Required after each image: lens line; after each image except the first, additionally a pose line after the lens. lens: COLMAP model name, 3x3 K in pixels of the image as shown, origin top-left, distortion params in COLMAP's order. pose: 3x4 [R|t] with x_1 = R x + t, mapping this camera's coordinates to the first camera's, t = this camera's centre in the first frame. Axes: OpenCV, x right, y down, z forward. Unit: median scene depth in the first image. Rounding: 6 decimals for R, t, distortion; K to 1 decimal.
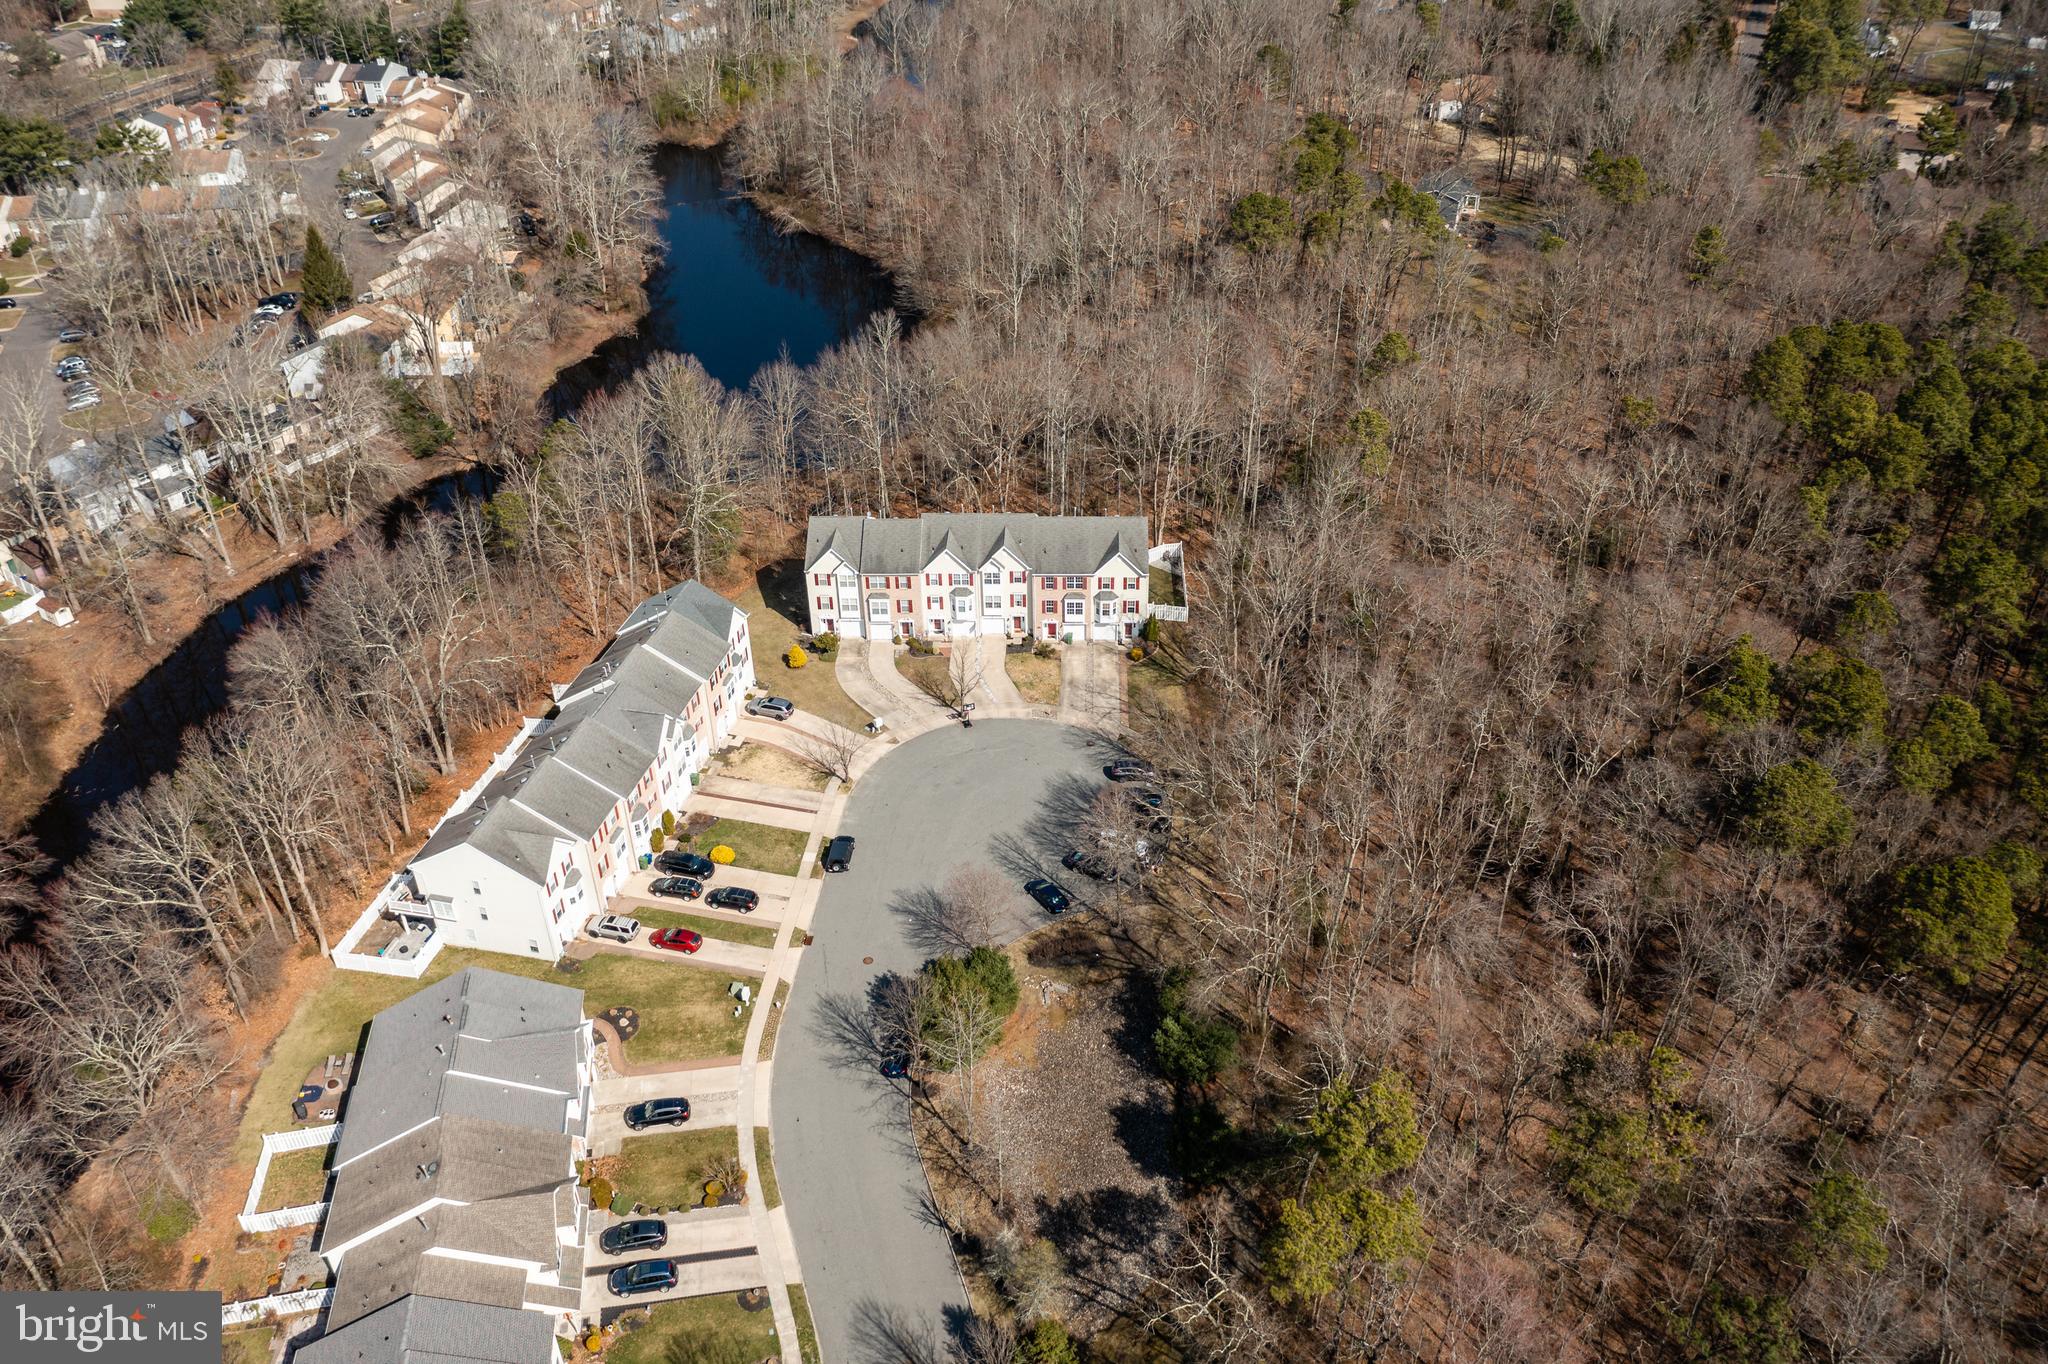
lens RADIAL K [[1671.5, 0, 1018.9], [0, 1671.5, 578.1], [0, 0, 1]] dist [-0.008293, -0.003098]
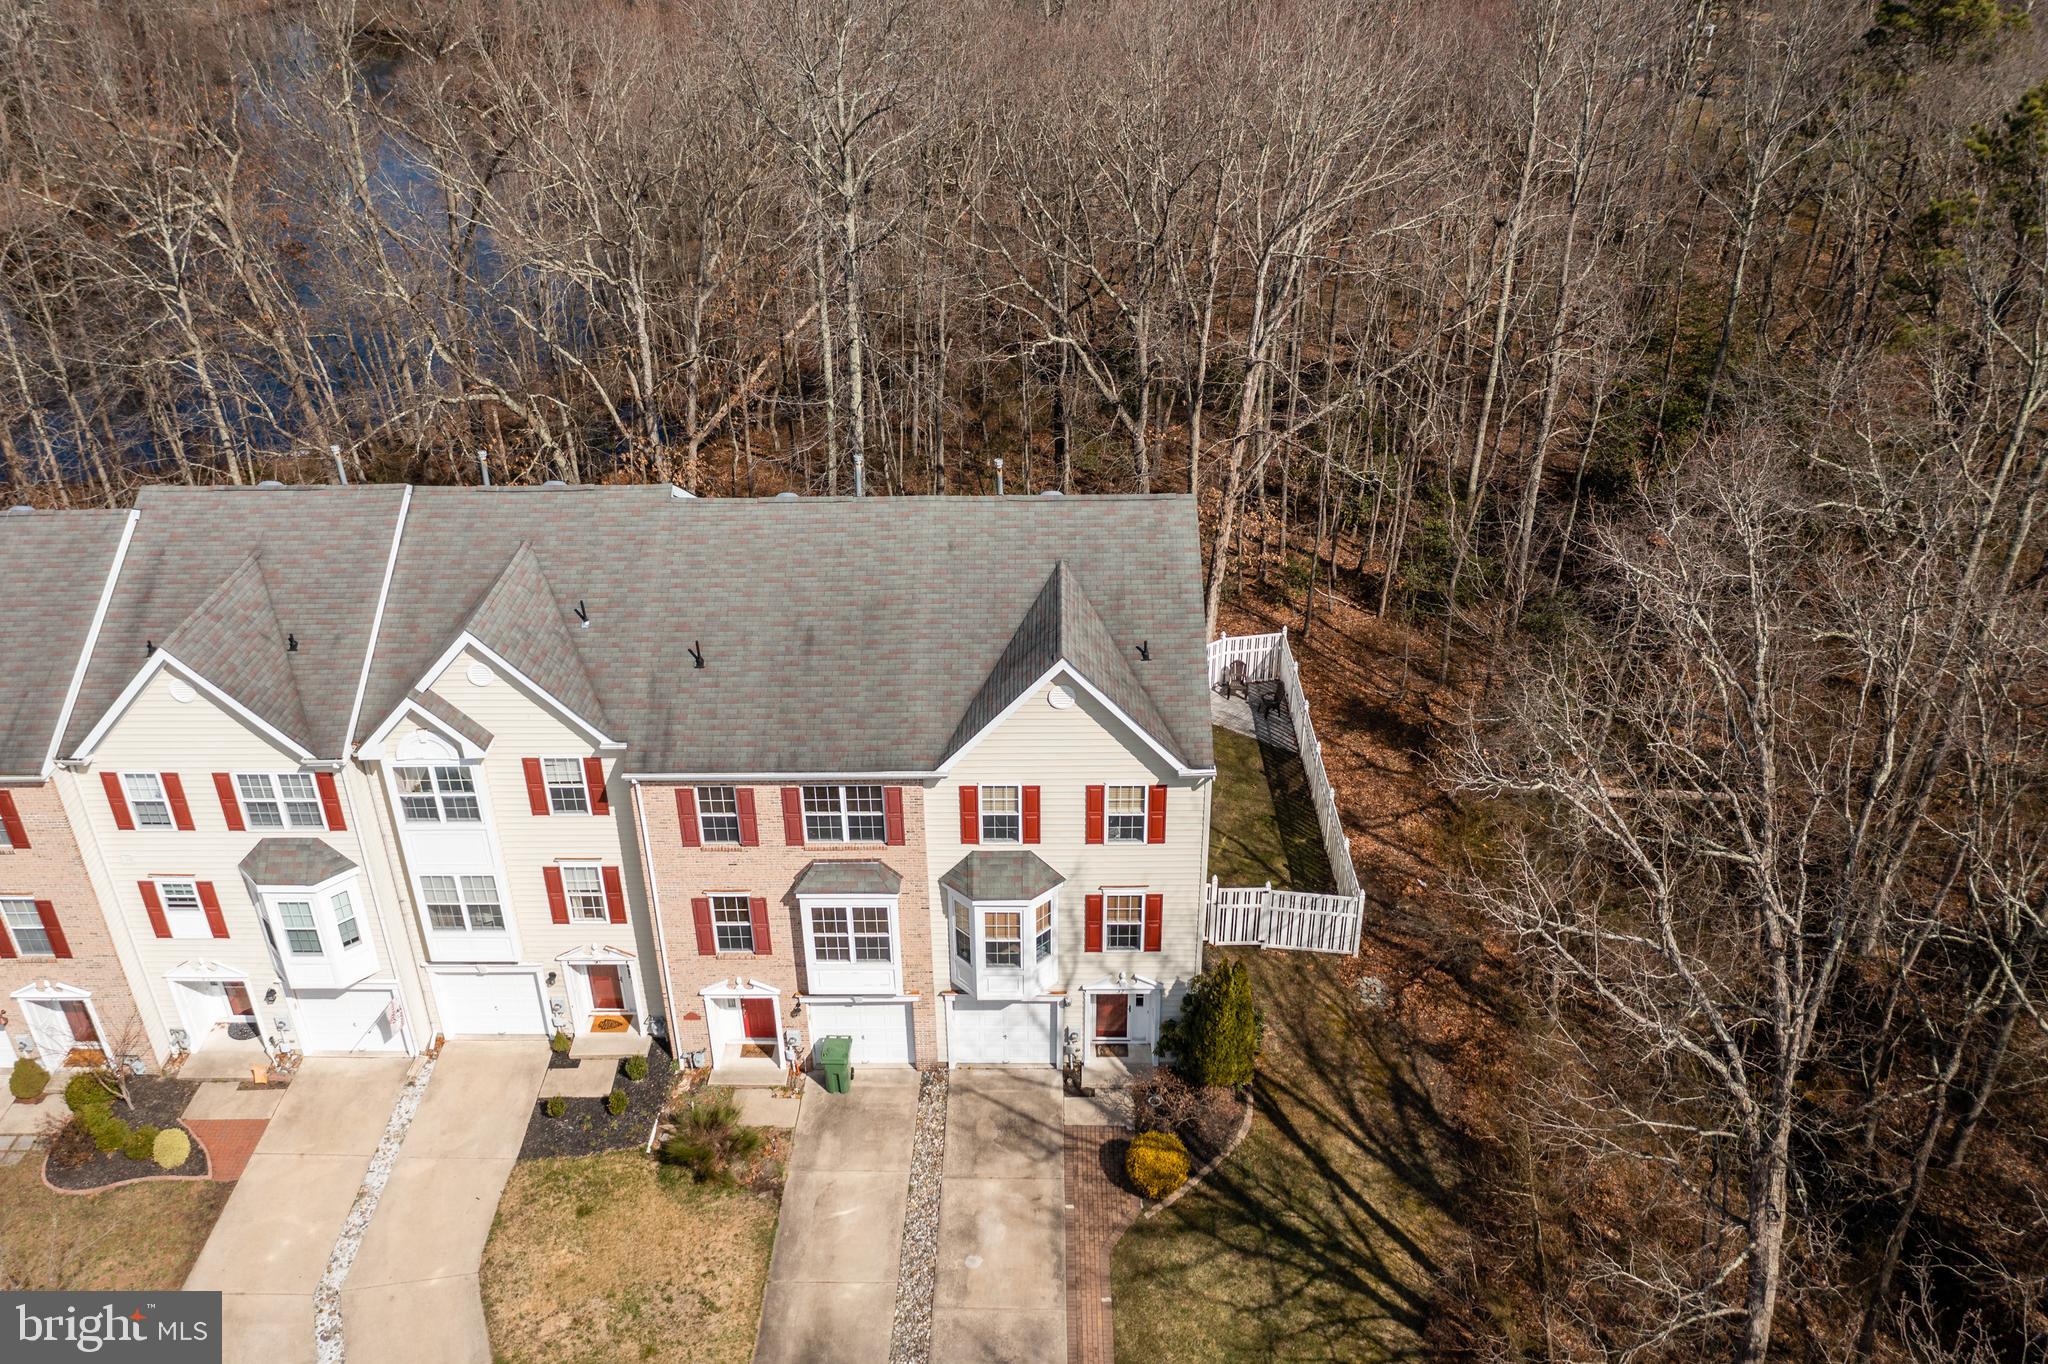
lens RADIAL K [[1613.8, 0, 1024.0], [0, 1613.8, 682.0], [0, 0, 1]] dist [-0.012778, -0.003177]
pose [[0.999646, -0.006728, 0.025730, 0.049990], [0.007127, 0.999855, -0.015448, -0.009698], [-0.025622, 0.015626, 0.999550, 0.803208]]
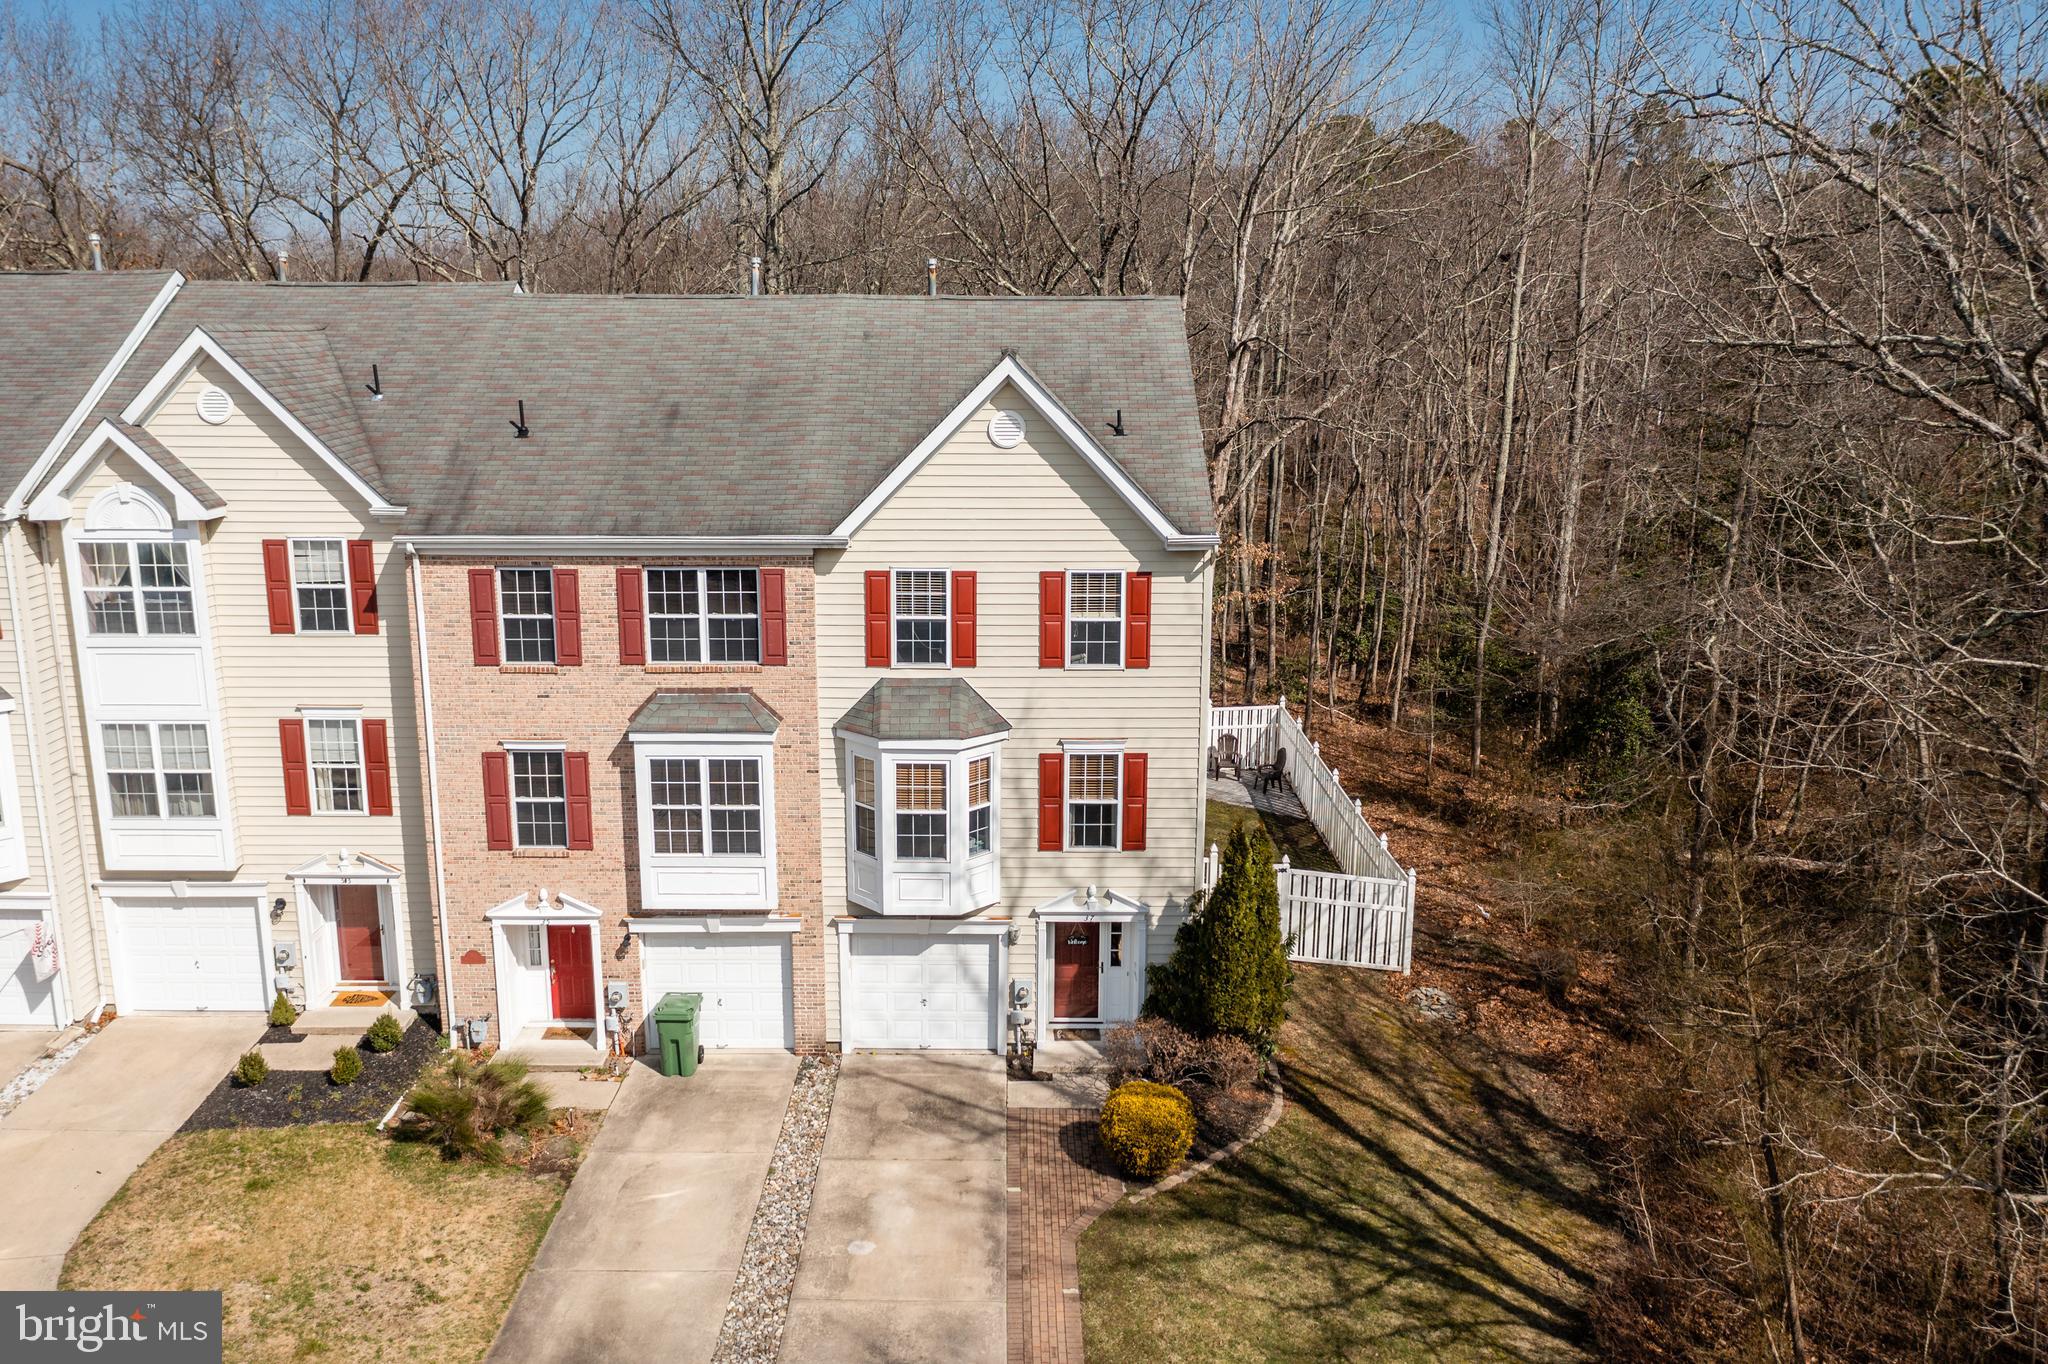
lens RADIAL K [[1648.5, 0, 1024.0], [0, 1648.5, 682.0], [0, 0, 1]] dist [-0.014057, 0.001869]
pose [[0.998654, 0.013120, 0.050184, 0.053829], [0.002784, 0.952530, -0.304430, 0.051523], [-0.051795, 0.304160, 0.951212, 0.862590]]
